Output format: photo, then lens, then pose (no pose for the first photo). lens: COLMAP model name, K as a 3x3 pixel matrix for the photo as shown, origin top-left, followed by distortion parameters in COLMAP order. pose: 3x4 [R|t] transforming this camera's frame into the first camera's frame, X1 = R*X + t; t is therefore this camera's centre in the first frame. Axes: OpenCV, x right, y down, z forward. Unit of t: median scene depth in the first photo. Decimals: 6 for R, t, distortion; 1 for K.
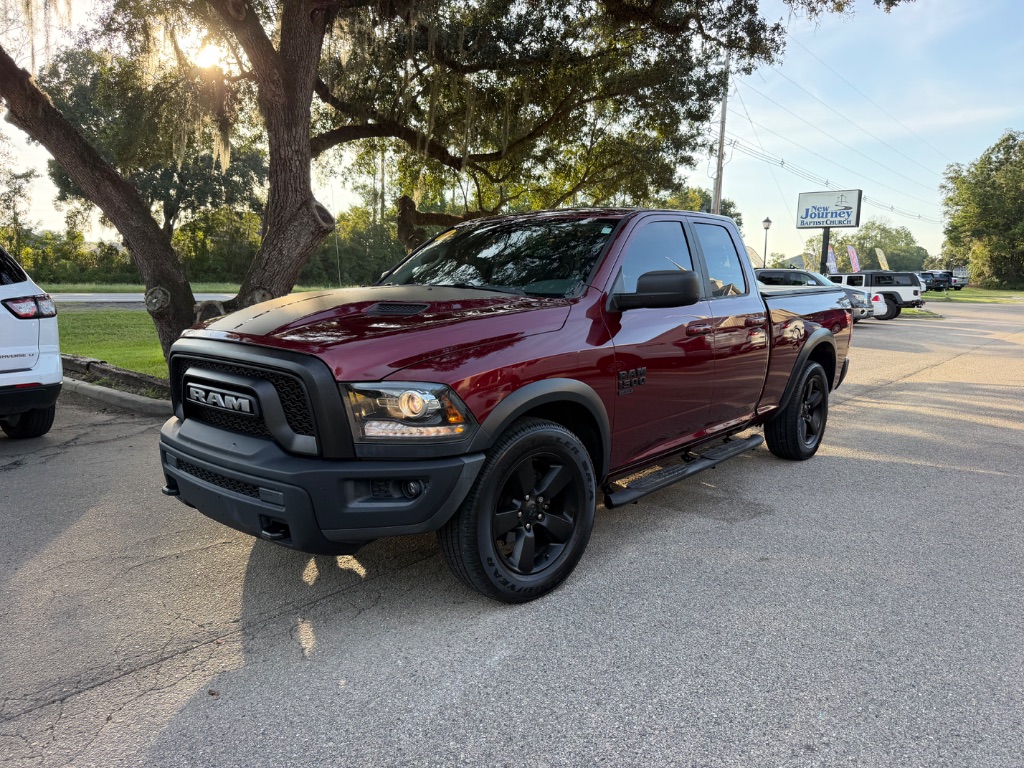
lens RADIAL K [[740.5, 0, 516.7], [0, 740.5, 384.9], [0, 0, 1]] dist [0.037613, -0.050566]
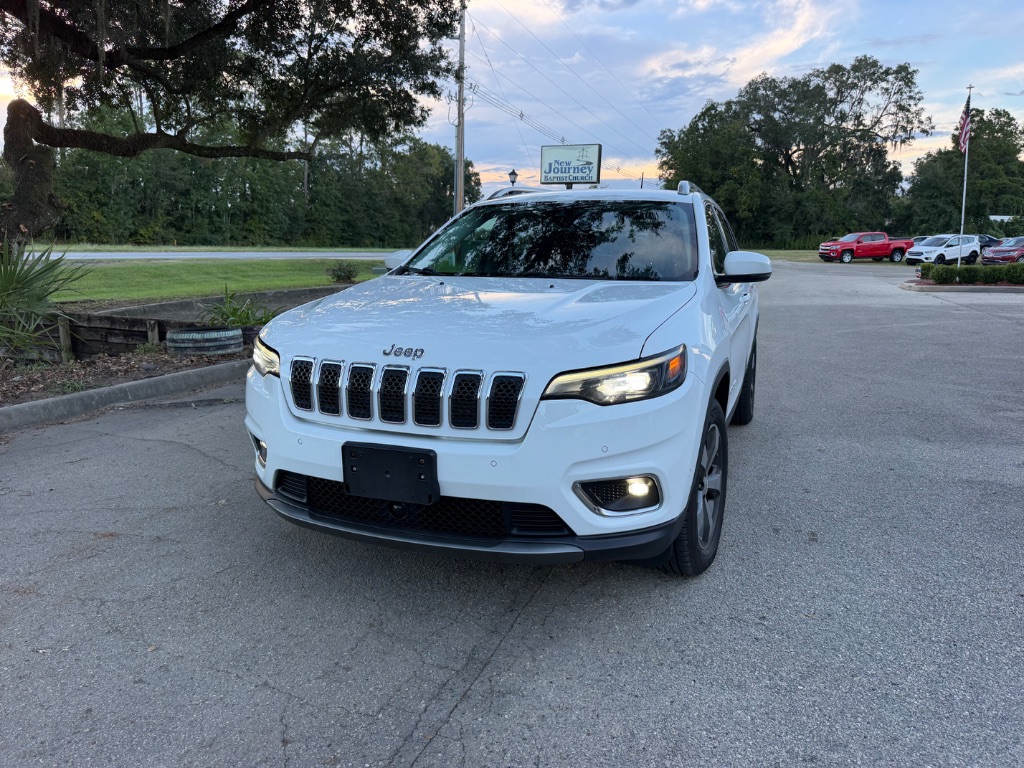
lens RADIAL K [[730.6, 0, 513.9], [0, 730.6, 407.0], [0, 0, 1]] dist [0.043967, -0.054056]
pose [[0.944609, -0.071384, 0.320341, 0.046152], [0.044298, 0.994859, 0.091066, -0.025788], [-0.325195, -0.071831, 0.942915, 0.271894]]
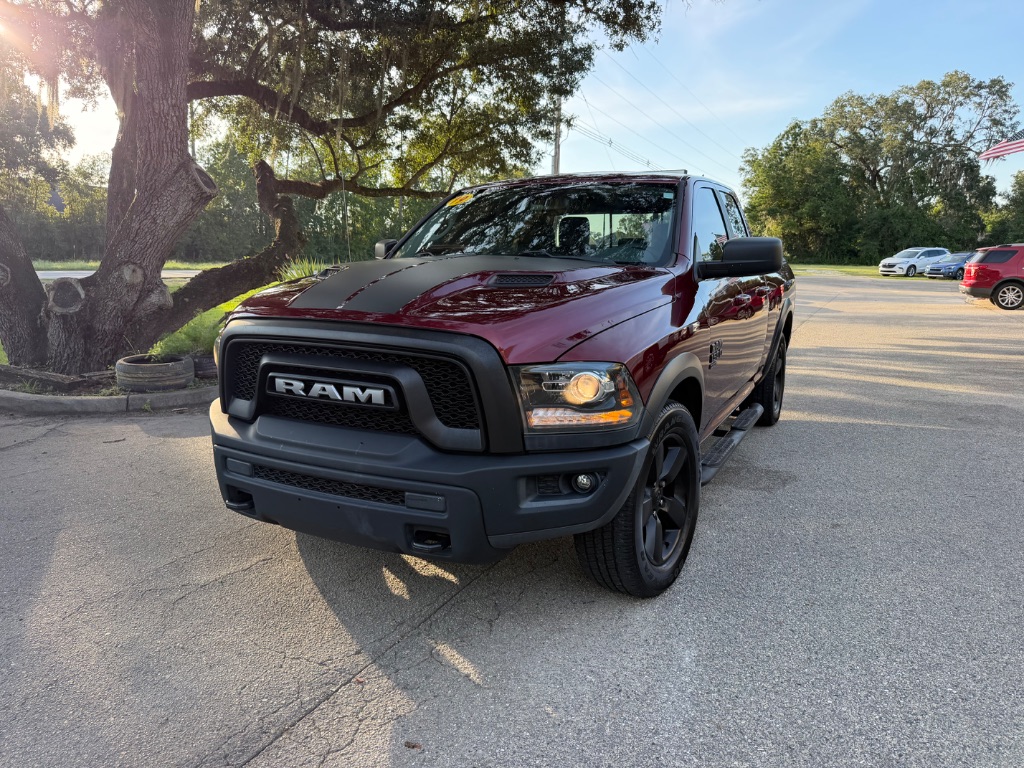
lens RADIAL K [[740.5, 0, 516.7], [0, 740.5, 384.9], [0, 0, 1]] dist [0.037613, -0.050566]
pose [[0.972737, -0.041465, 0.228172, -0.087713], [0.034132, 0.998769, 0.035991, -0.002279], [-0.229384, -0.027222, 0.972955, 0.033483]]
